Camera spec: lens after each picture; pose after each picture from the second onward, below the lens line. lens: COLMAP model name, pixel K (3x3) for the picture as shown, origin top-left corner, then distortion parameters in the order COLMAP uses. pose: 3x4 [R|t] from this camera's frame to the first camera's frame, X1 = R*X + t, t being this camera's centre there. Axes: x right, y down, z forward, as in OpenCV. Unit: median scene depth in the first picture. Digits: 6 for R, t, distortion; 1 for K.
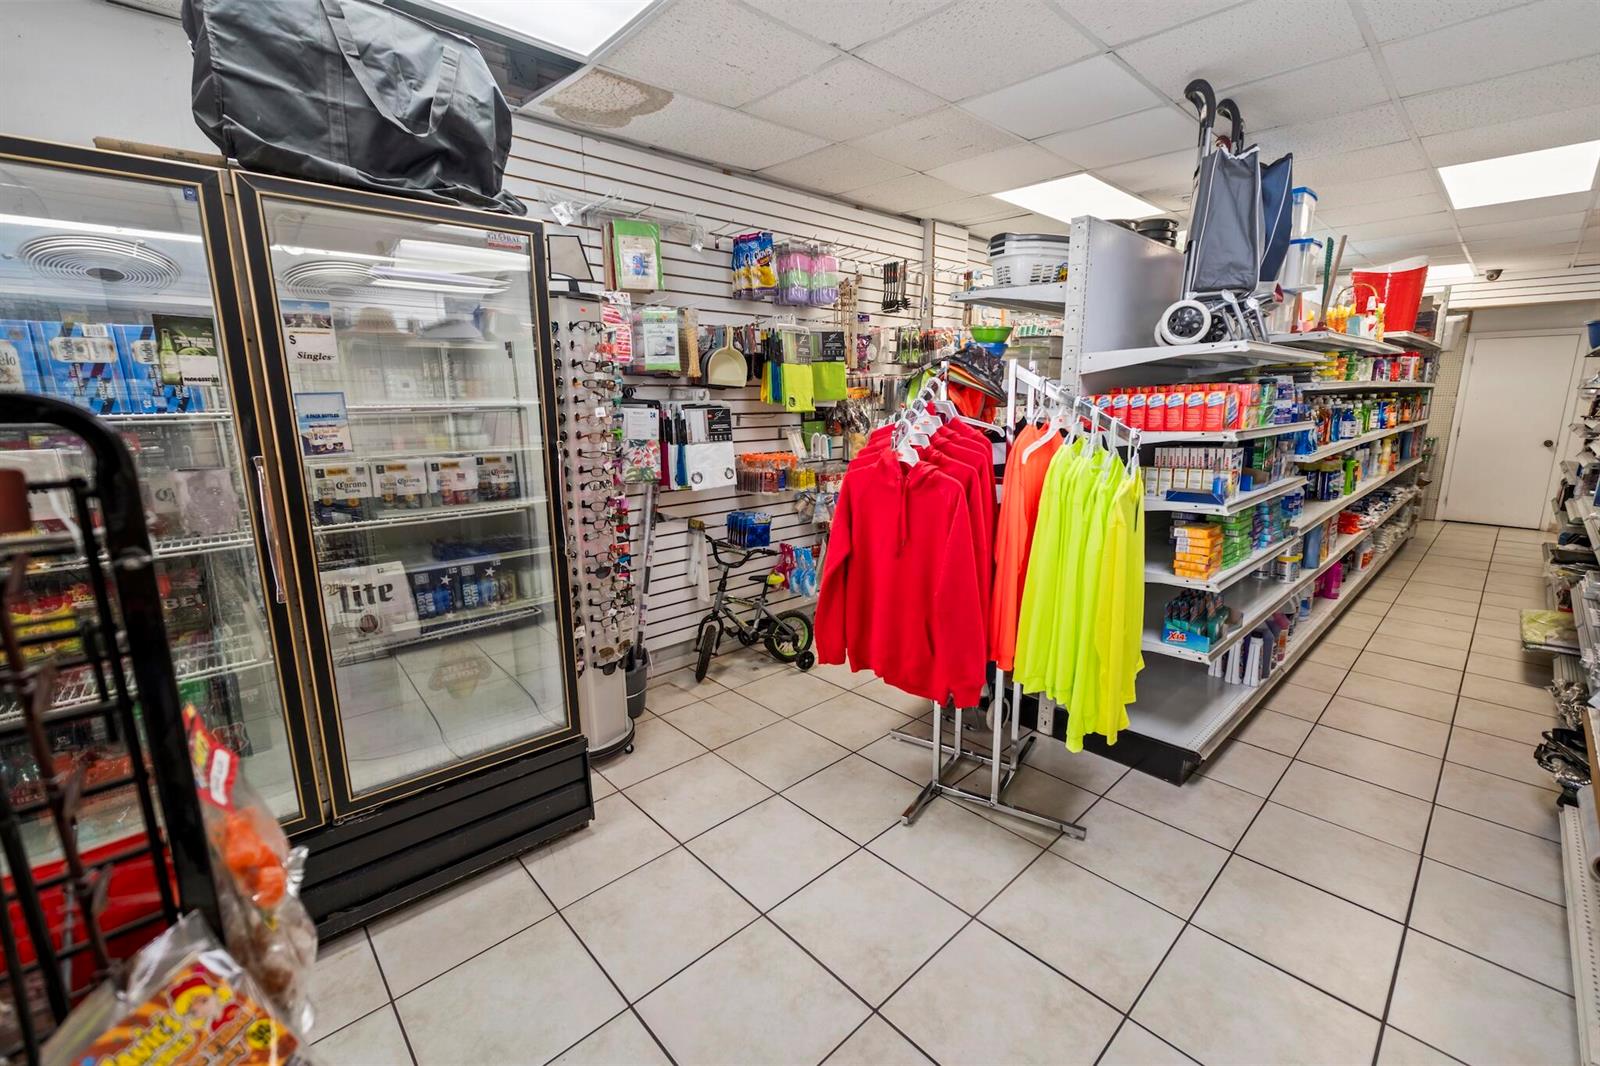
lens RADIAL K [[671.4, 0, 805.4], [0, 671.4, 532.3], [0, 0, 1]] dist [-0.003419, 0.001753]
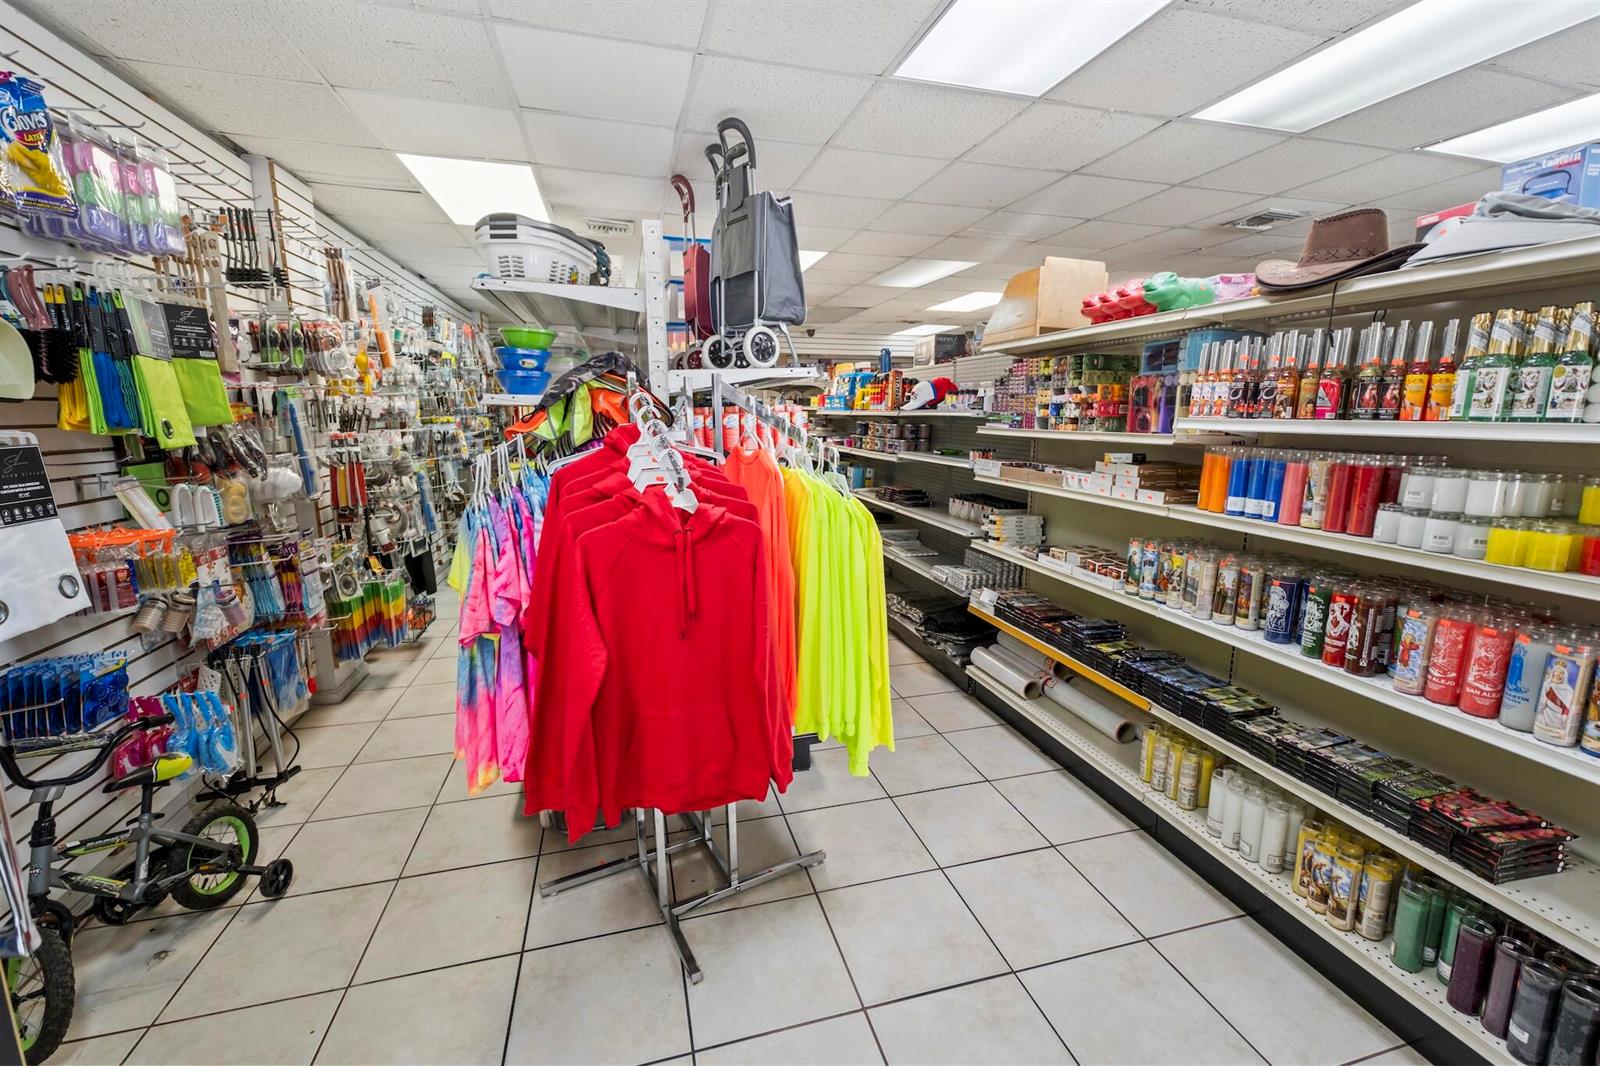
lens RADIAL K [[671.4, 0, 804.2], [0, 671.4, 531.0], [0, 0, 1]] dist [-0.003419, 0.001753]
pose [[0.470372, -0.149929, 0.869639, -0.263199], [0.176726, 0.981502, 0.073627, -0.067821], [-0.864591, 0.119056, 0.488167, 0.326887]]
